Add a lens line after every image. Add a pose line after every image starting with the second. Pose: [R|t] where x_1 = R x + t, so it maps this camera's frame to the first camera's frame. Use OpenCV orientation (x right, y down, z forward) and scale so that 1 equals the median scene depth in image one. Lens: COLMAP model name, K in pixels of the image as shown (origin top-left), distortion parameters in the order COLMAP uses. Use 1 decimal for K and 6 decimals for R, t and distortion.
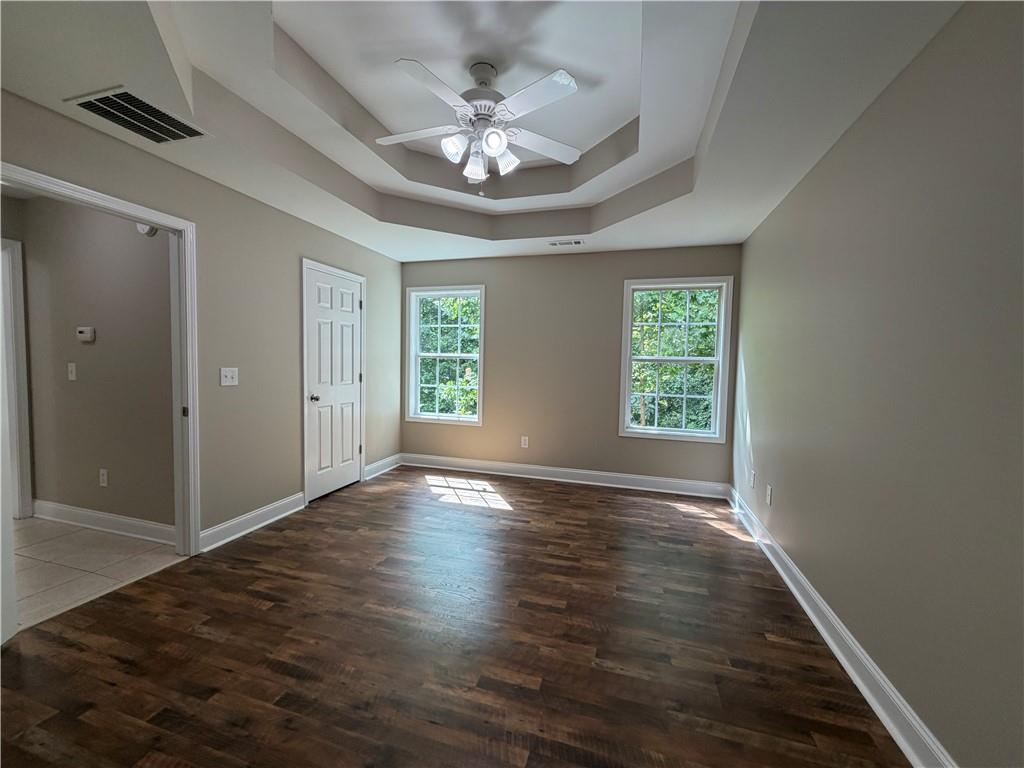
lens RADIAL K [[409.1, 0, 507.9], [0, 409.1, 383.4], [0, 0, 1]] dist [0.001864, 0.000053]
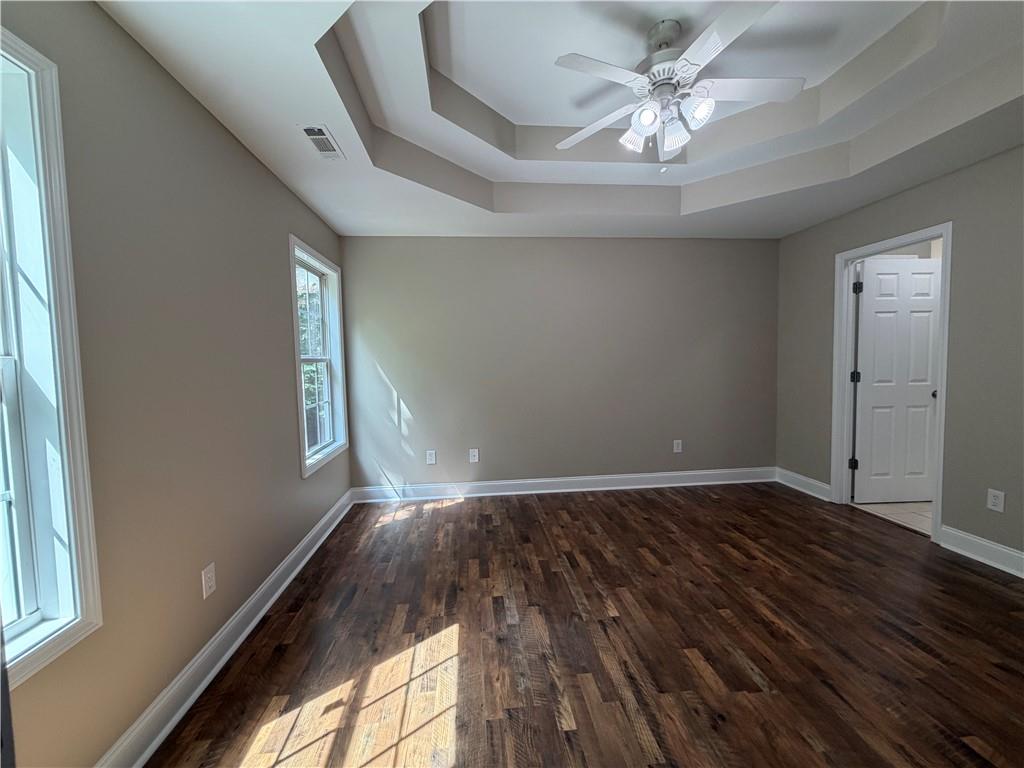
lens RADIAL K [[409.1, 0, 507.9], [0, 409.1, 383.4], [0, 0, 1]] dist [0.001864, 0.000053]
pose [[-0.381185, -0.065927, 0.922145, -0.587650], [0.065844, 0.992985, 0.098209, -0.084583], [-0.922151, 0.098153, -0.374170, 1.263233]]
